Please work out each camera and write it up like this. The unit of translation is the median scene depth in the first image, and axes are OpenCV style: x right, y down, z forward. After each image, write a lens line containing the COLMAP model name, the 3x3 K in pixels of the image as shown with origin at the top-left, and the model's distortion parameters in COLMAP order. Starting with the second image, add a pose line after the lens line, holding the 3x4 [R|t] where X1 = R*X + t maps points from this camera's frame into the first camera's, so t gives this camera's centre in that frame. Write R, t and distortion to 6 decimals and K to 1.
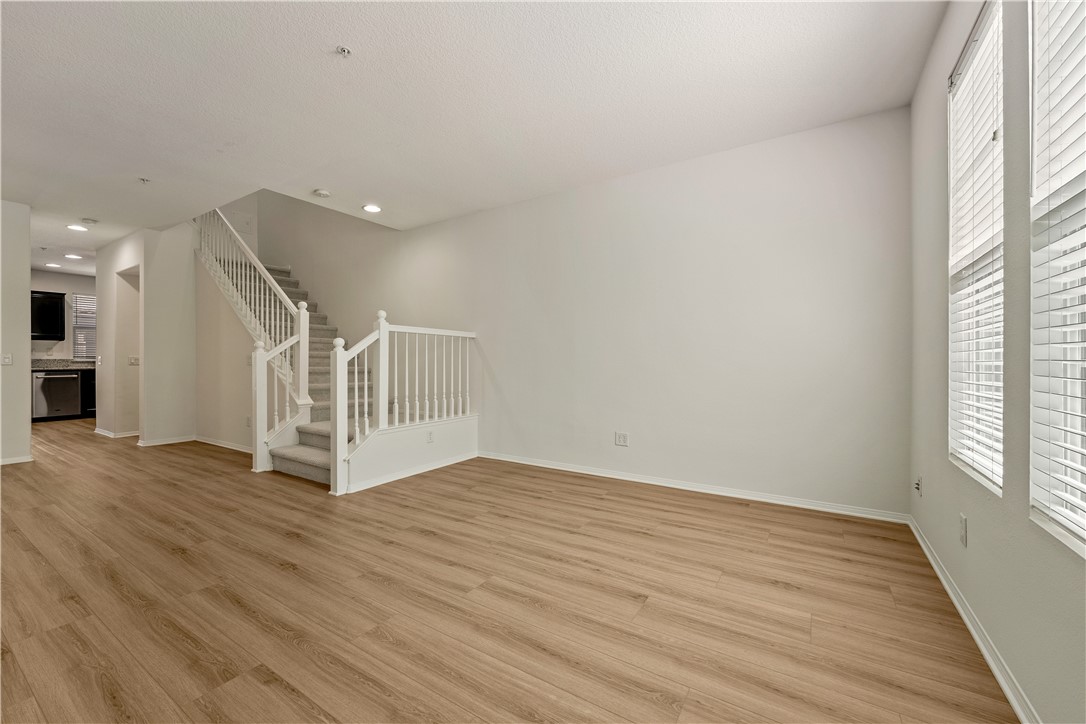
lens RADIAL K [[434.8, 0, 538.5], [0, 434.8, 360.1], [0, 0, 1]] dist [-0.001088, 0.000386]
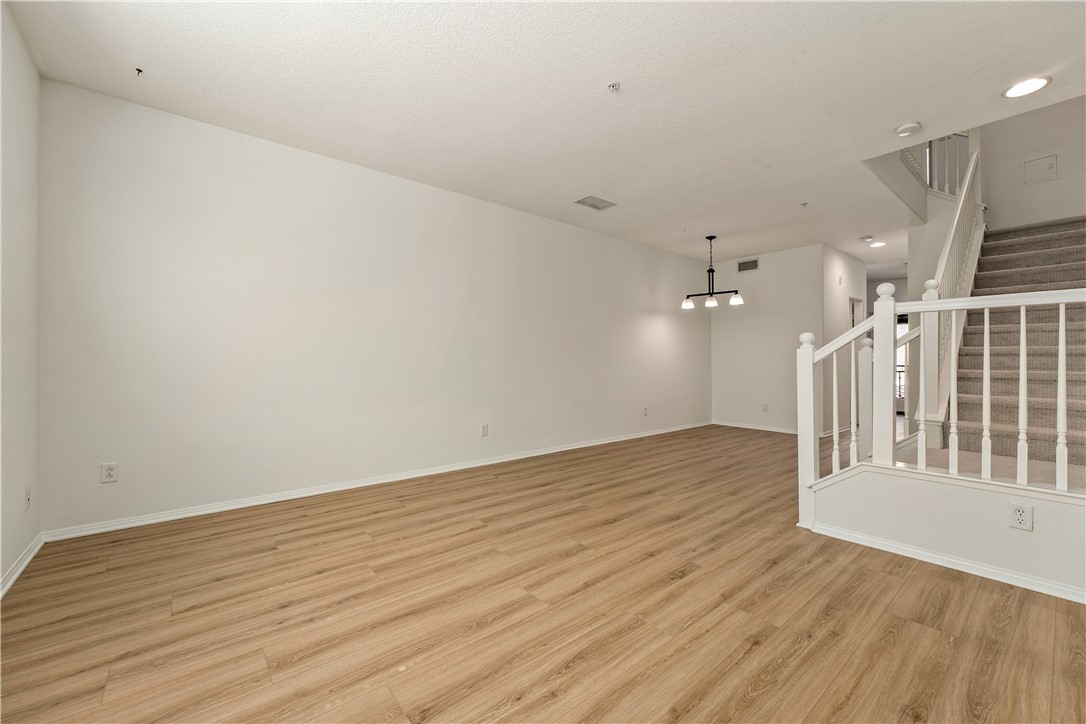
lens RADIAL K [[434.8, 0, 538.5], [0, 434.8, 360.1], [0, 0, 1]] dist [-0.001088, 0.000386]
pose [[-0.308967, -0.000783, -0.951073, 0.620597], [0.000388, 0.999999, -0.000950, 0.001572], [0.951073, -0.000662, -0.308966, 1.054891]]
